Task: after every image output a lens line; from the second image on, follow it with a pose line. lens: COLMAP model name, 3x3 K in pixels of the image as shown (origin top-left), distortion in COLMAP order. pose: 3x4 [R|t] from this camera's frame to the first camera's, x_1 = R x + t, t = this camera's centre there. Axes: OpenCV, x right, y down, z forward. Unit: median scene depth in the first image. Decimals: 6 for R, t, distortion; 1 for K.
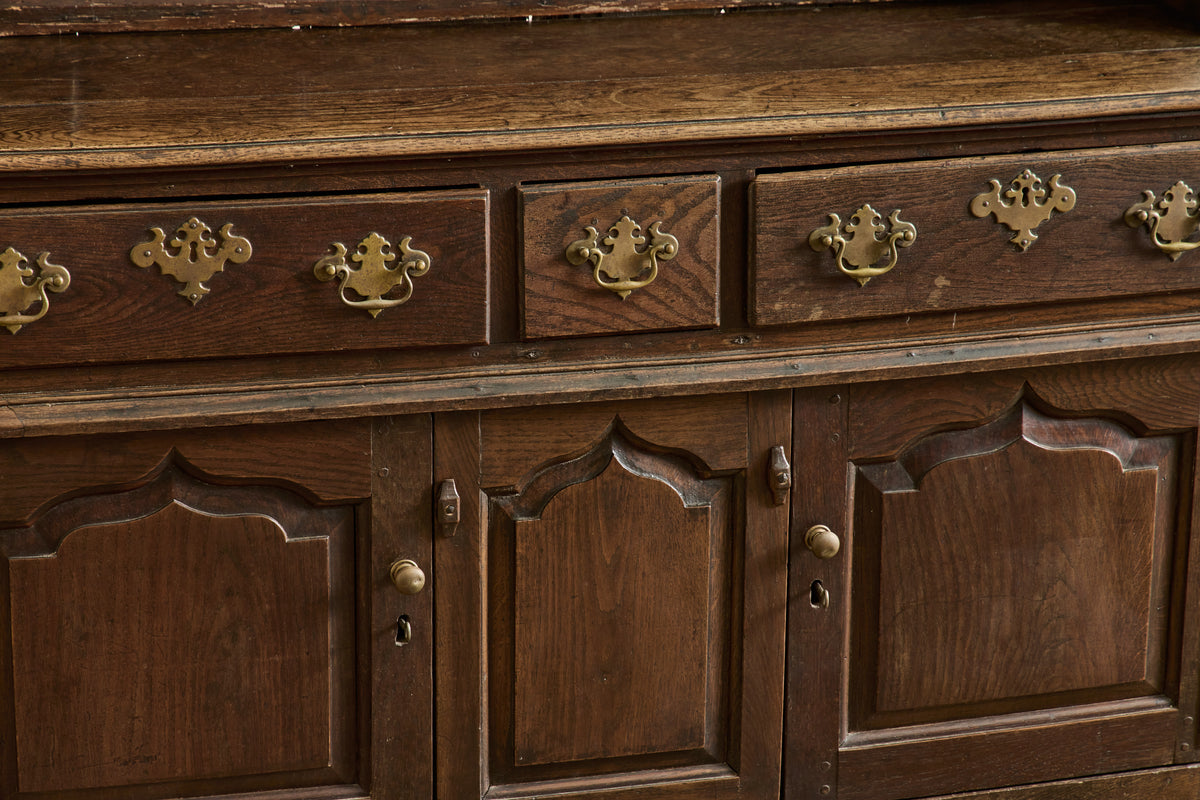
lens RADIAL K [[3229.6, 0, 598.8], [0, 3229.6, 366.2], [0, 0, 1]] dist [-0.001408, -0.532799]
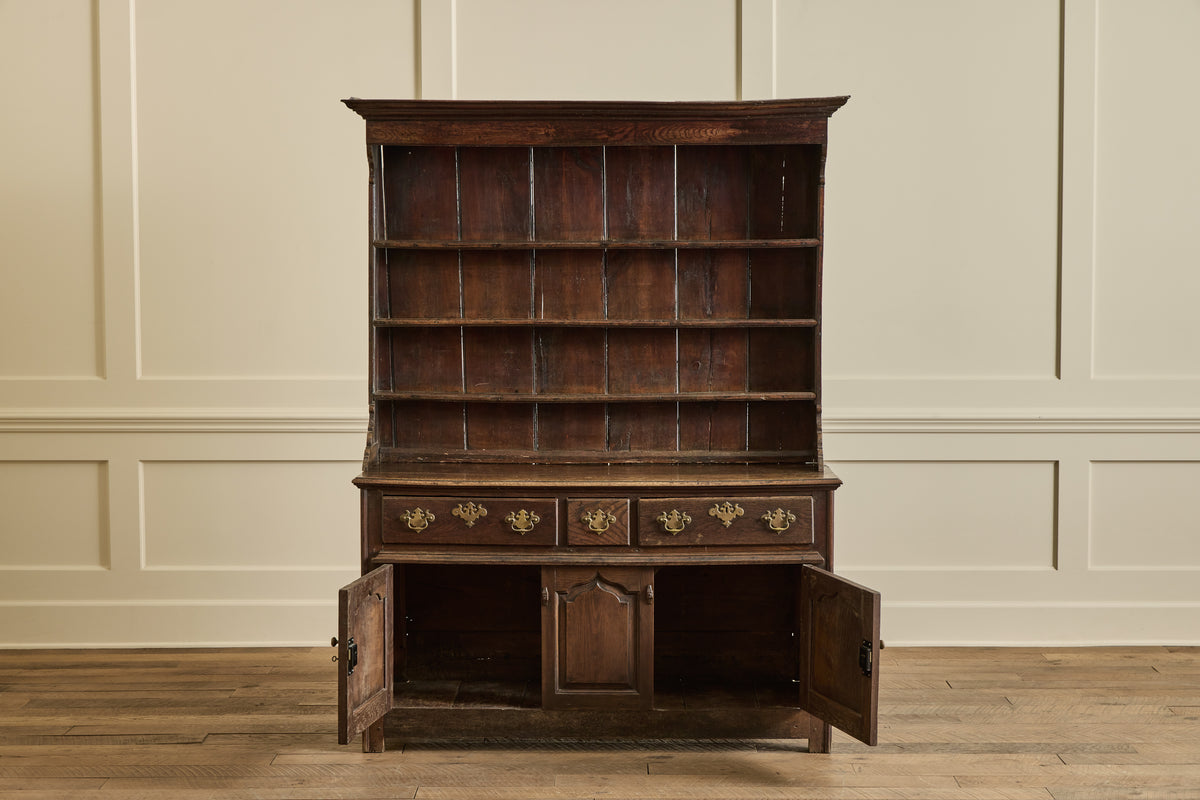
lens RADIAL K [[2189.4, 0, 596.7], [0, 2189.4, 383.5], [0, 0, 1]] dist [0.021145, -0.169560]
pose [[0.961986, 0.006327, -0.273026, 0.609726], [-0.070147, 0.971915, -0.224634, 0.328997], [0.263936, 0.235247, 0.935412, -1.129739]]
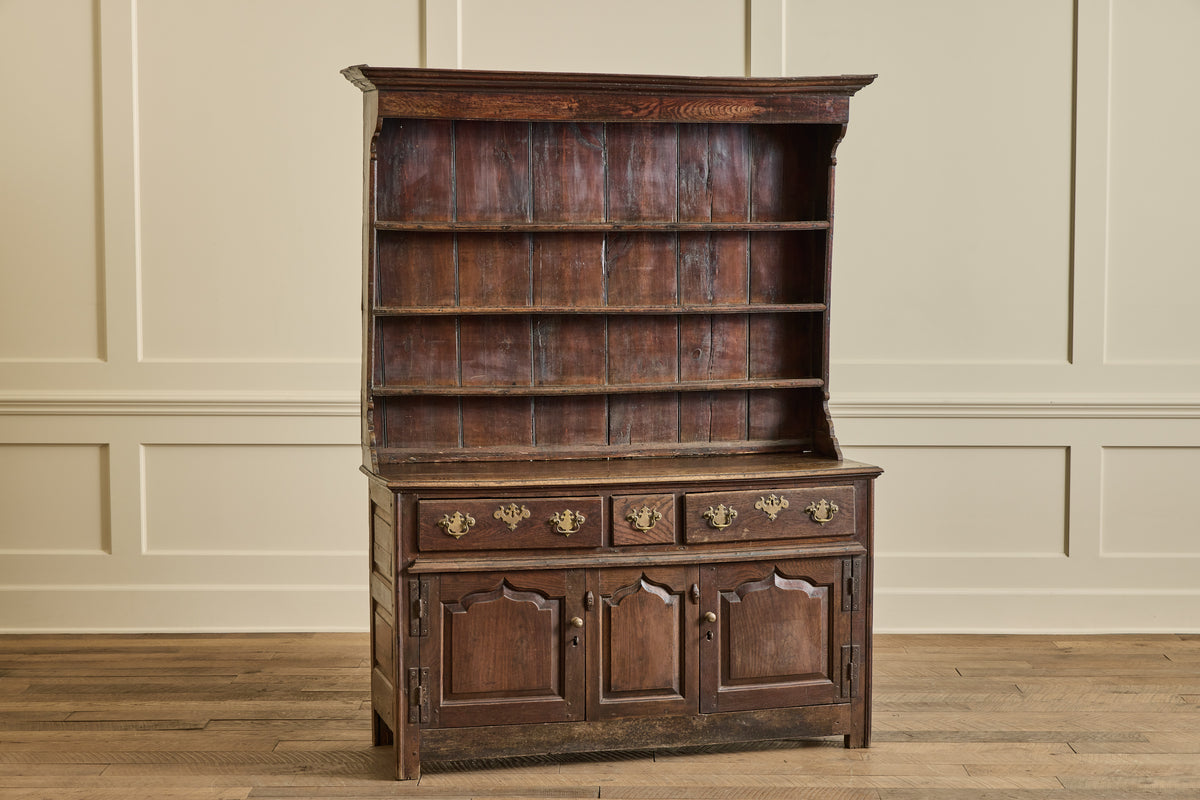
lens RADIAL K [[2189.4, 0, 596.7], [0, 2189.4, 383.5], [0, 0, 1]] dist [0.021145, -0.169560]
pose [[0.999901, -0.011232, 0.008489, -0.054664], [0.012876, 0.973398, -0.228760, 0.319166], [-0.005693, 0.228847, 0.973446, -1.093021]]
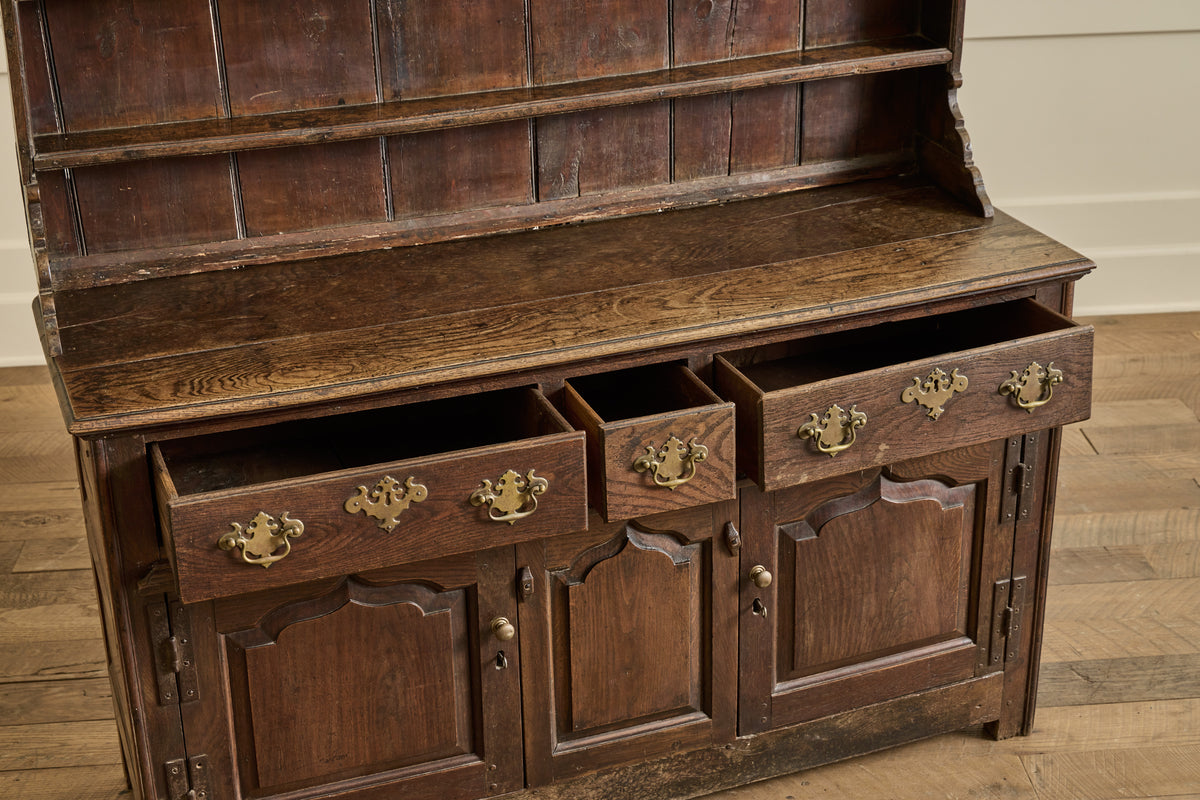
lens RADIAL K [[1934.4, 0, 612.5], [0, 1934.4, 411.4], [0, 0, 1]] dist [0.009796, -0.078804]
pose [[0.994830, -0.066671, 0.076603, -0.069741], [0.056349, 0.989939, 0.129788, -0.153270], [-0.084485, -0.124801, 0.988578, 0.091911]]
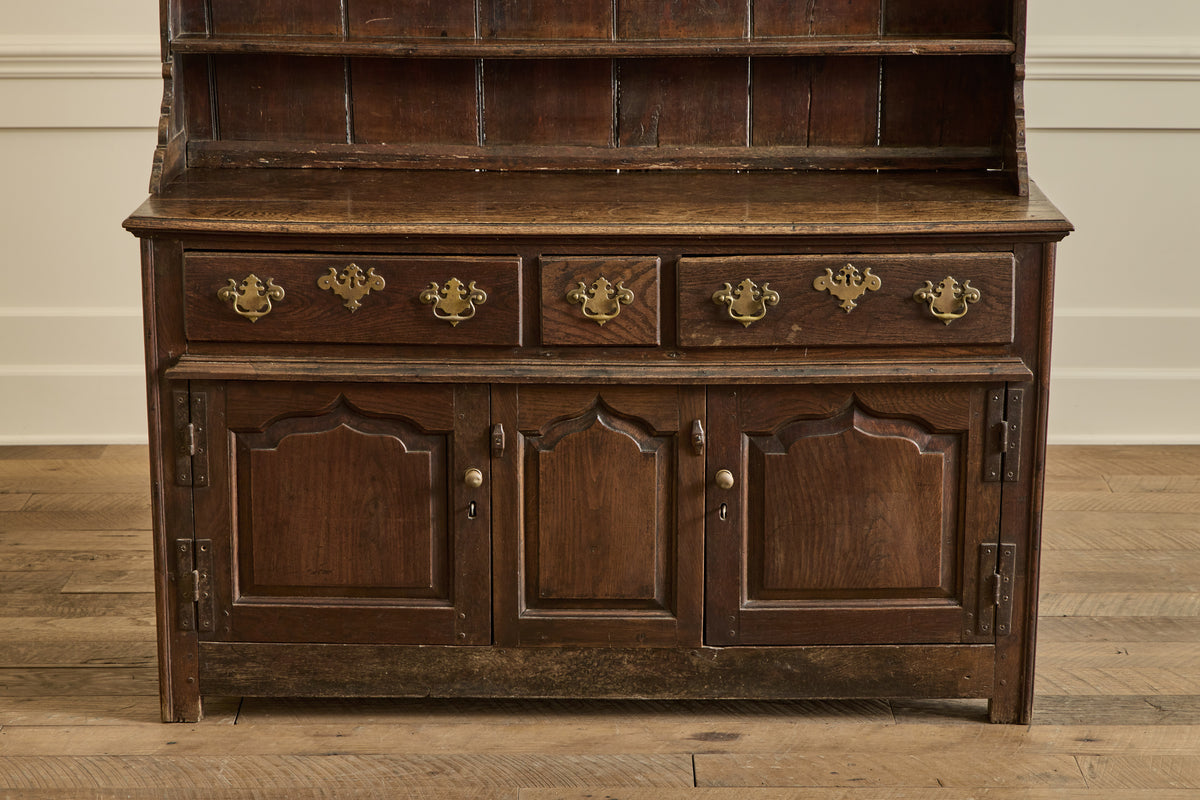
lens RADIAL K [[2754.8, 0, 584.2], [0, 2754.8, 423.4], [0, 0, 1]] dist [-0.015636, -0.423105]
pose [[0.962500, 0.059321, -0.264716, 0.385865], [-0.070832, 0.996904, -0.034145, 0.081068], [0.261871, 0.051615, 0.963722, -0.416731]]
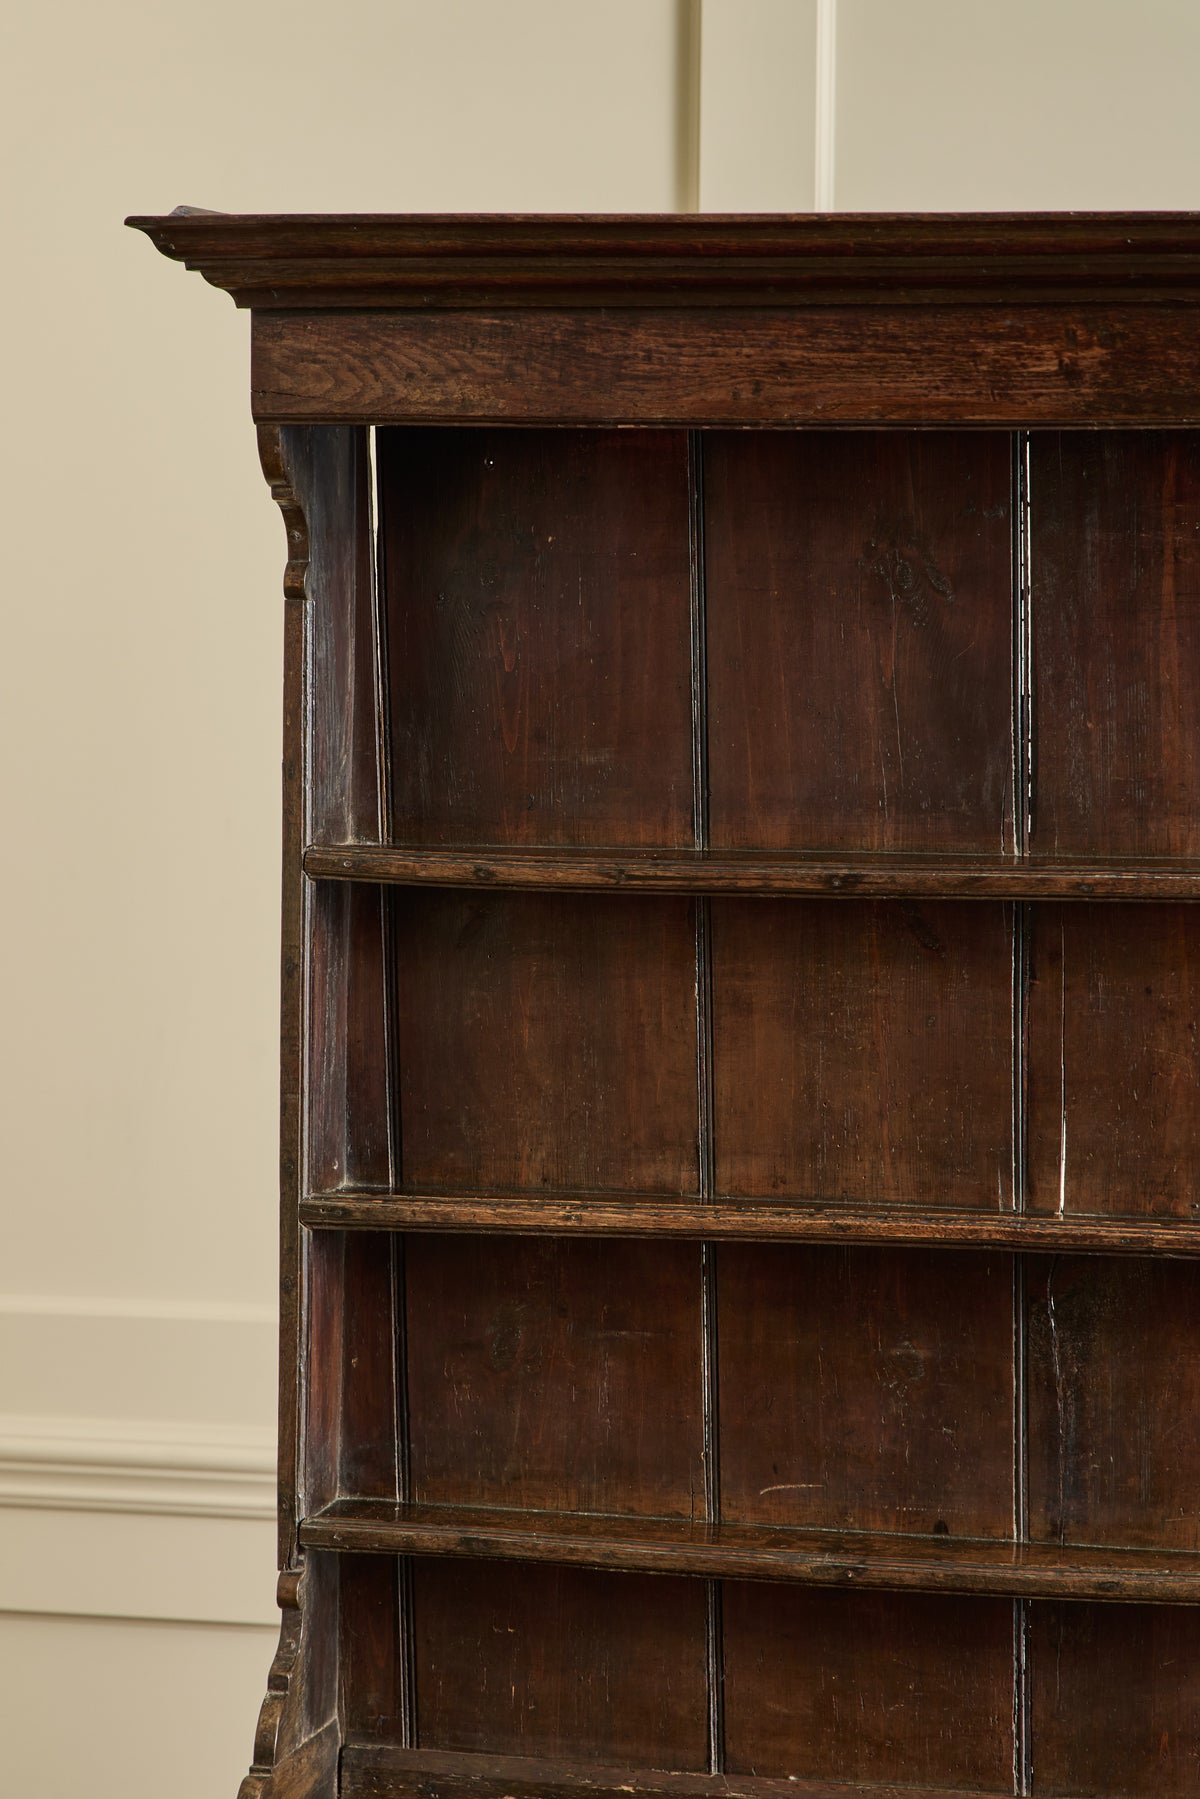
lens RADIAL K [[4841.7, 0, 520.5], [0, 4841.7, 870.3], [0, 0, 1]] dist [-0.001408, -0.532799]
pose [[0.885684, 0.014997, -0.464047, 0.330458], [-0.136228, 0.963881, -0.228855, -0.059663], [0.443854, 0.265910, 0.855737, -0.024502]]
